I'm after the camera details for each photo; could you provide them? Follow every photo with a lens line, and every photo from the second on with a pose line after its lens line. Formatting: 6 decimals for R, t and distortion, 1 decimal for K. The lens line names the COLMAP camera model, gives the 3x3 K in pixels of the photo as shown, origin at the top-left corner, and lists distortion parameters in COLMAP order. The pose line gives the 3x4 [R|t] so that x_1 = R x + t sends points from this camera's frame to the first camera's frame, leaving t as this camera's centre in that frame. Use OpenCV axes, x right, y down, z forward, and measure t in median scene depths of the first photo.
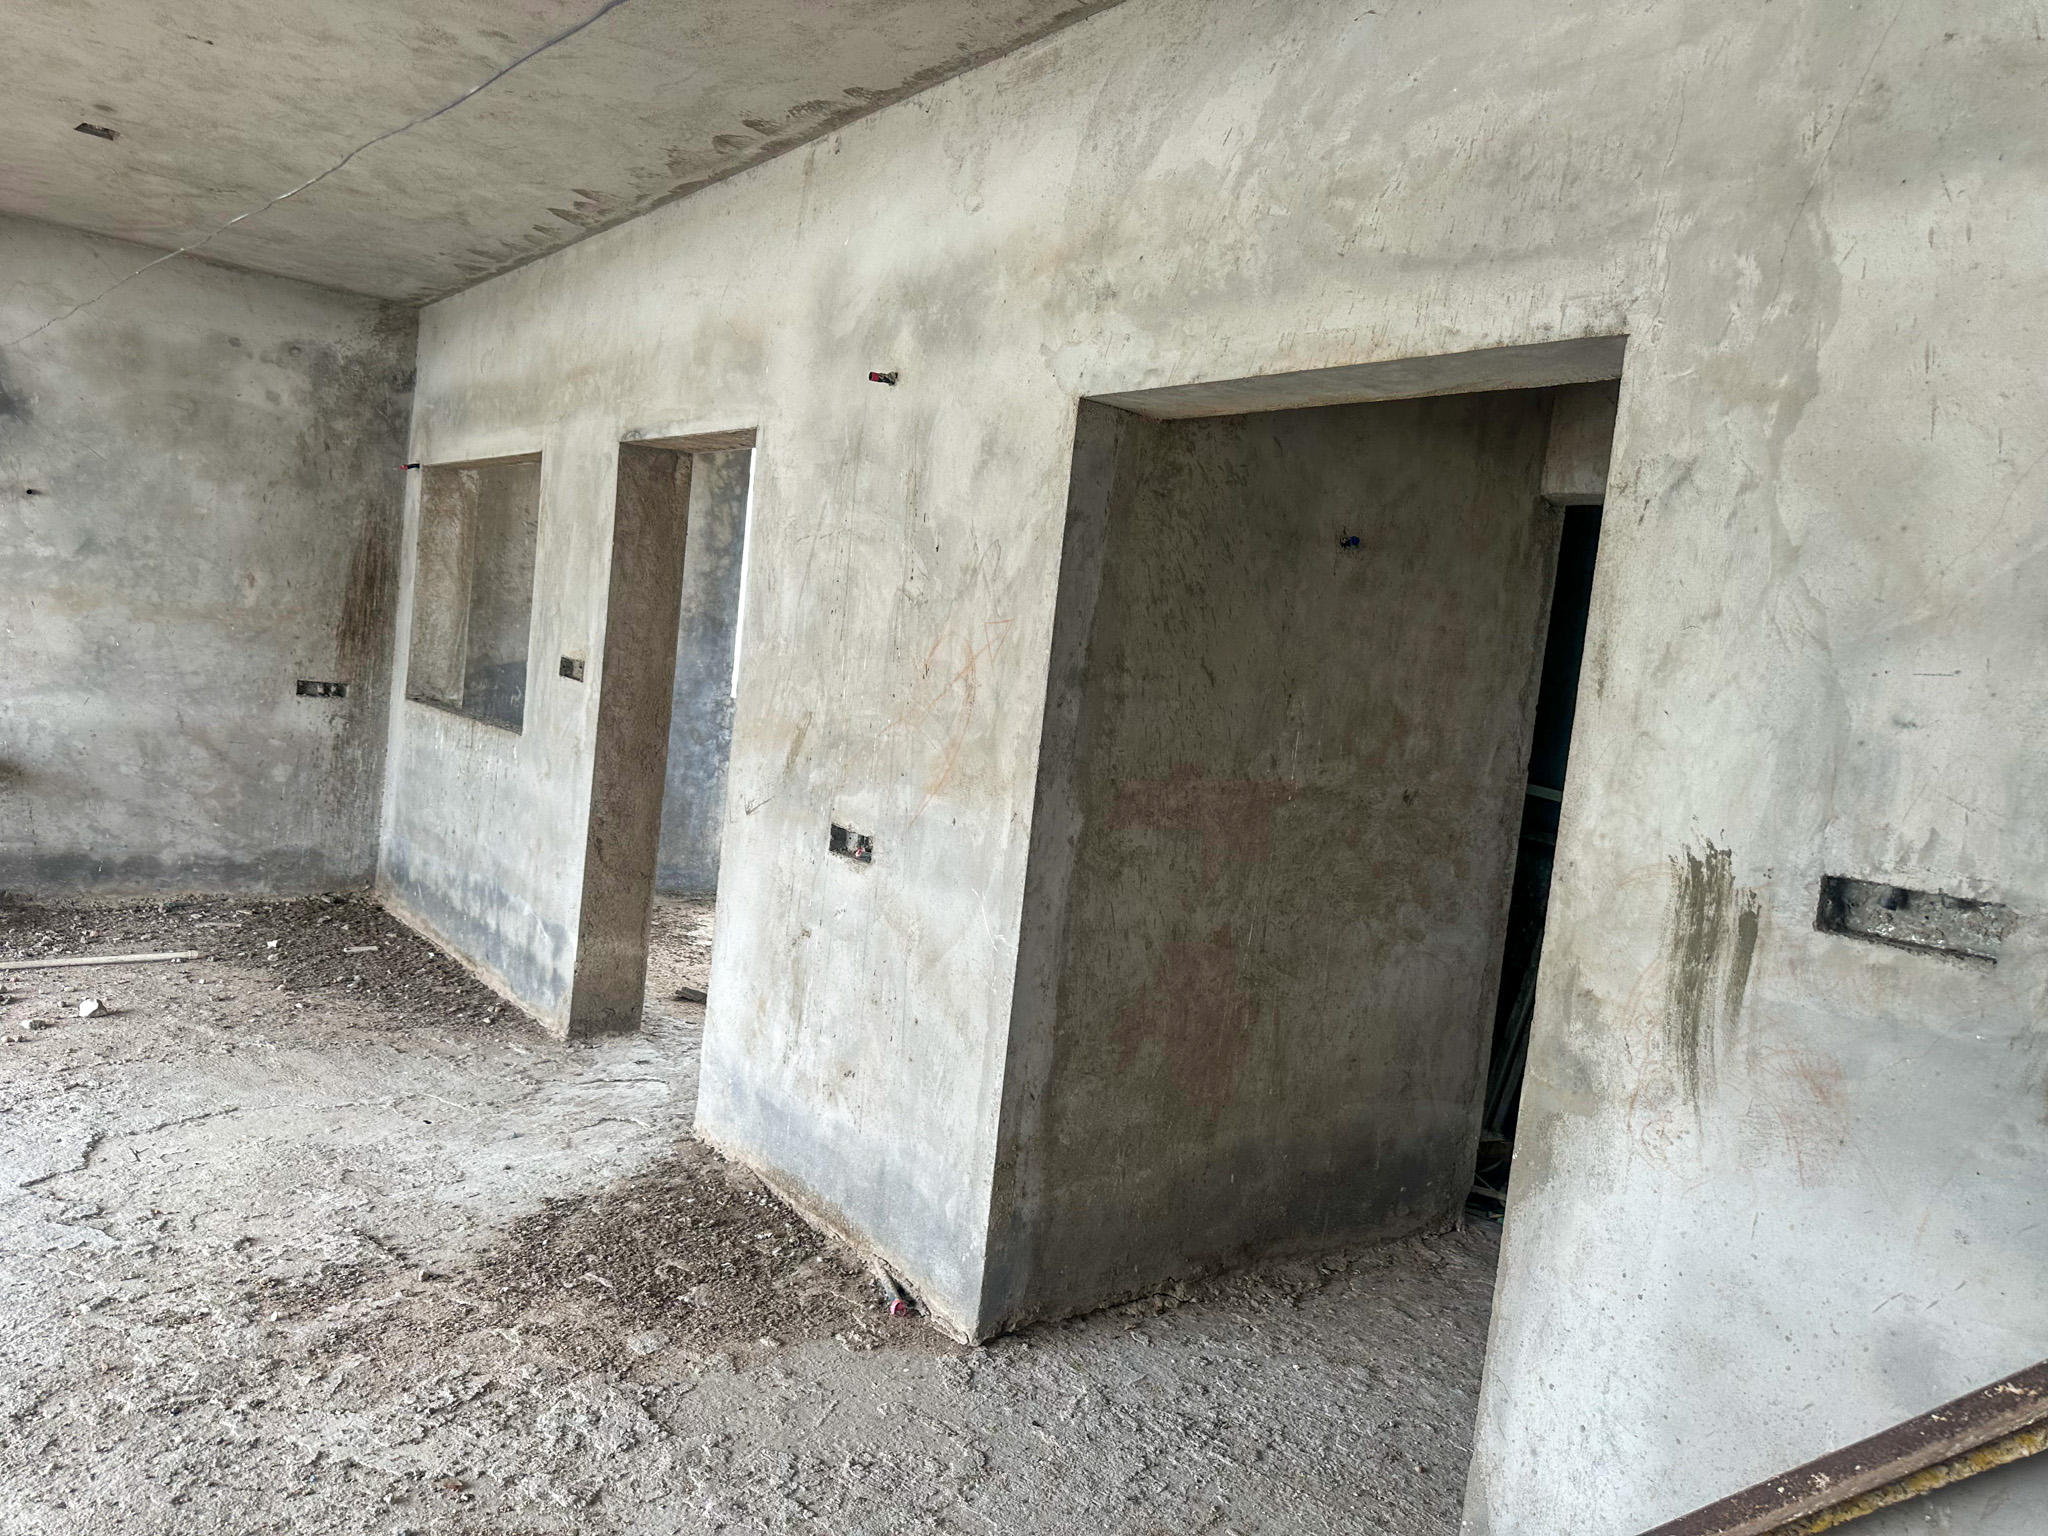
lens RADIAL K [[1457.9, 0, 1020.1], [0, 1457.9, 777.8], [0, 0, 1]] dist [0.046023, -0.053530]
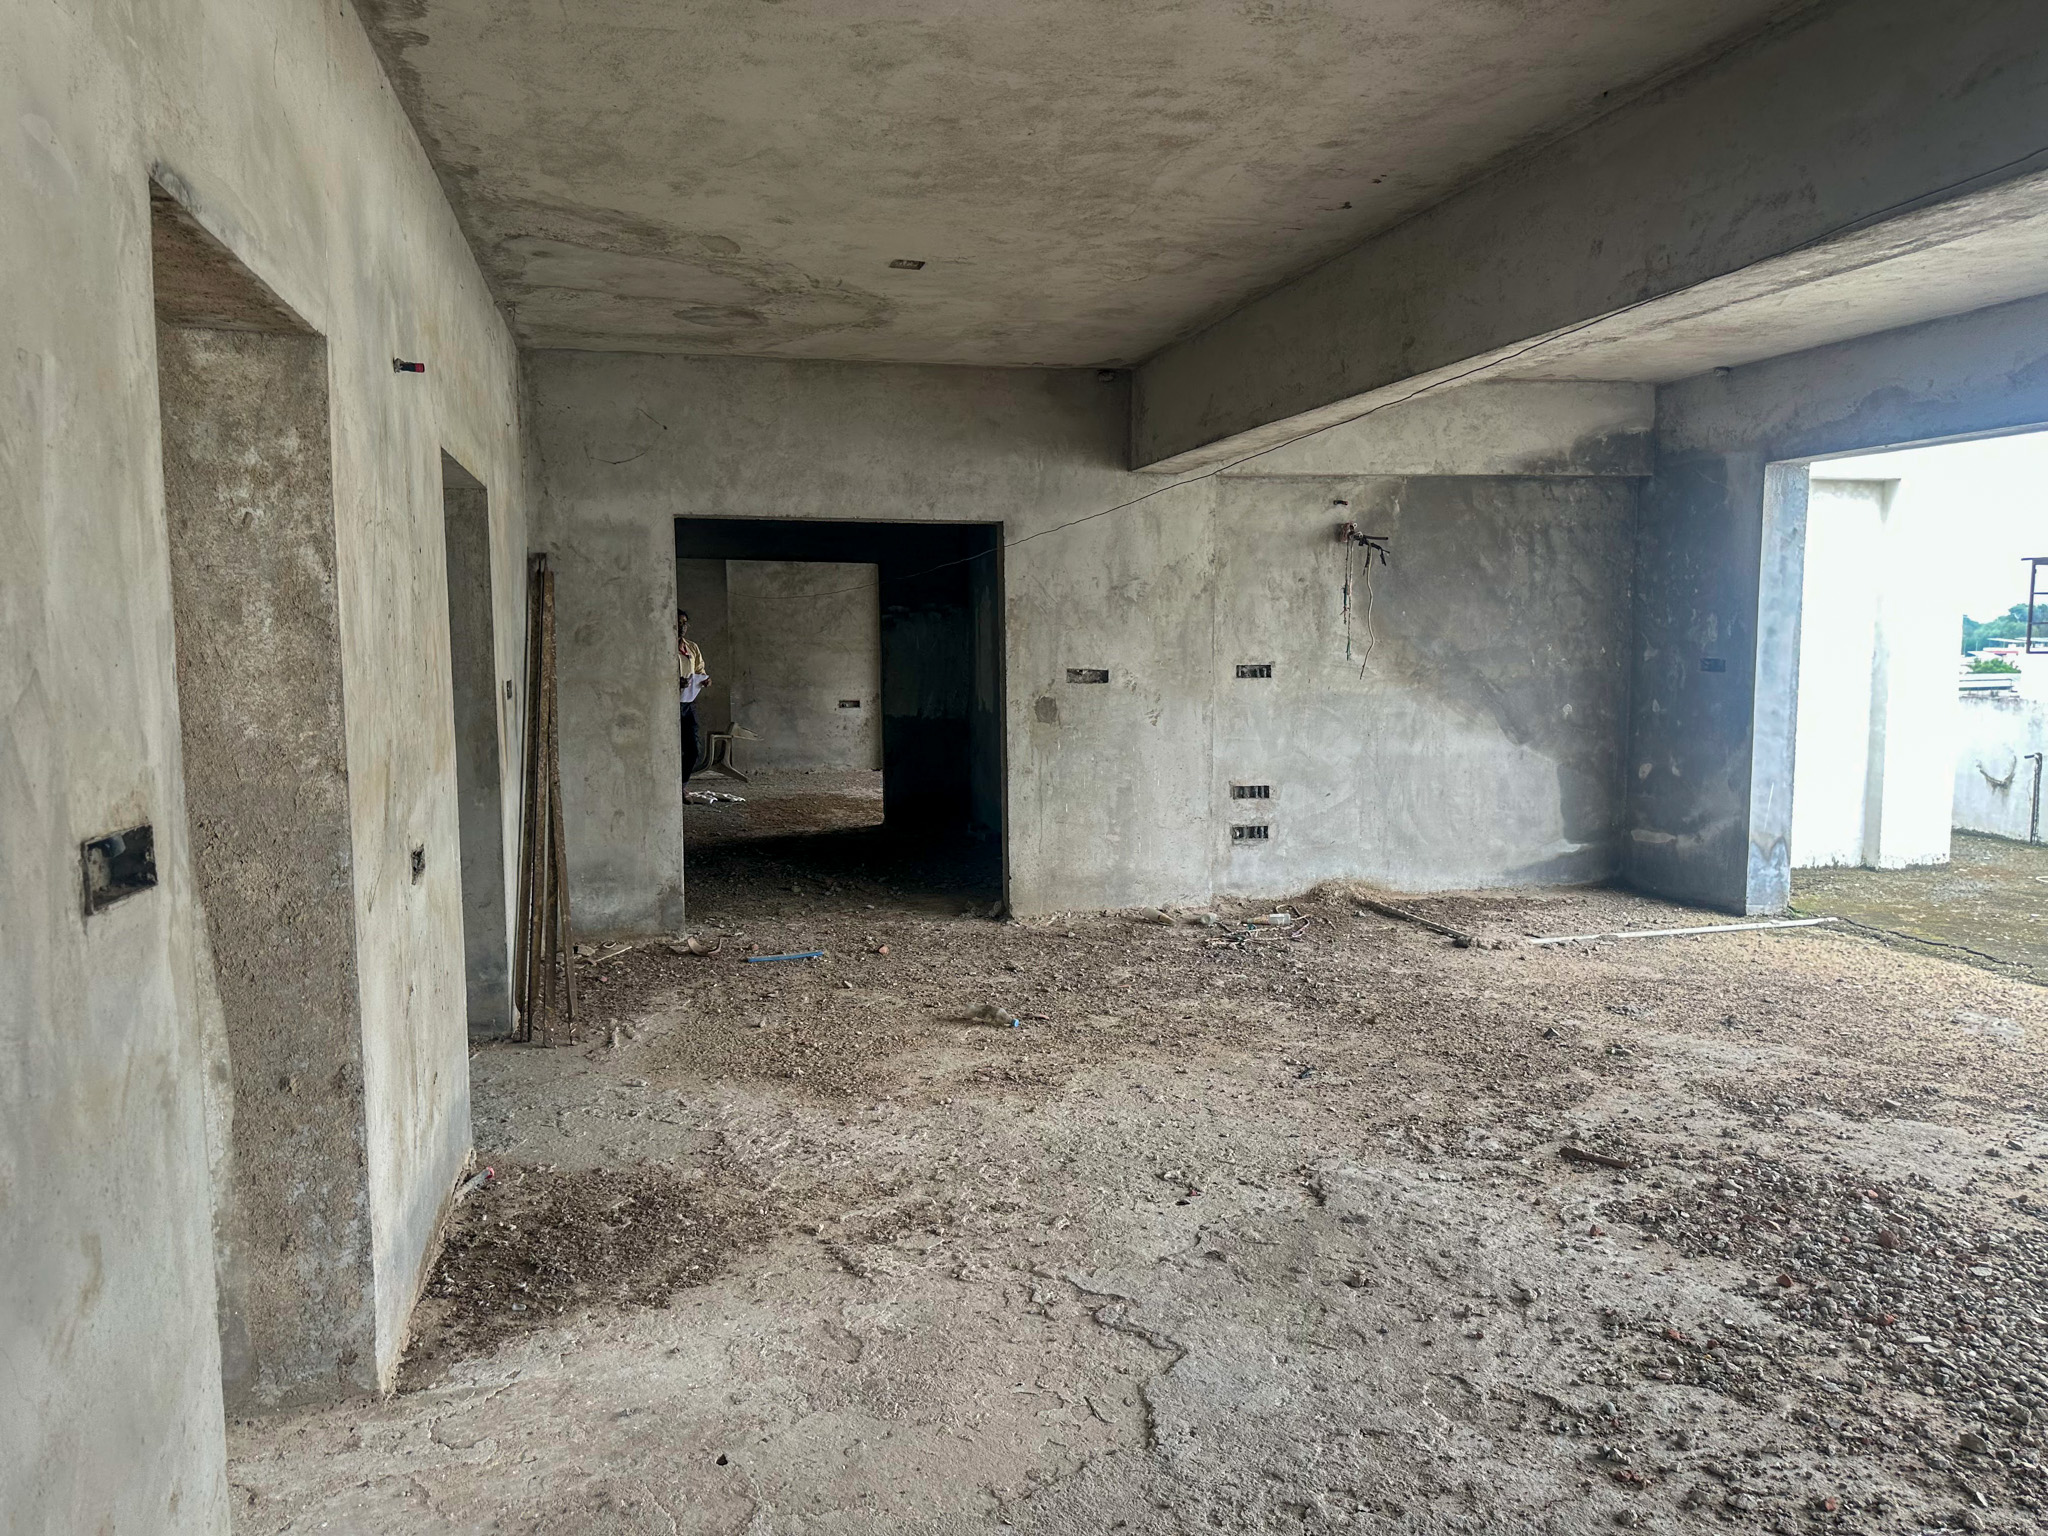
lens RADIAL K [[1457.9, 0, 1023.4], [0, 1457.9, 766.9], [0, 0, 1]] dist [0.046023, -0.053530]
pose [[-0.912540, -0.144147, 0.382744, -0.783250], [-0.064655, 0.974908, 0.213014, -0.226489], [-0.403845, 0.169637, -0.898962, 1.588642]]
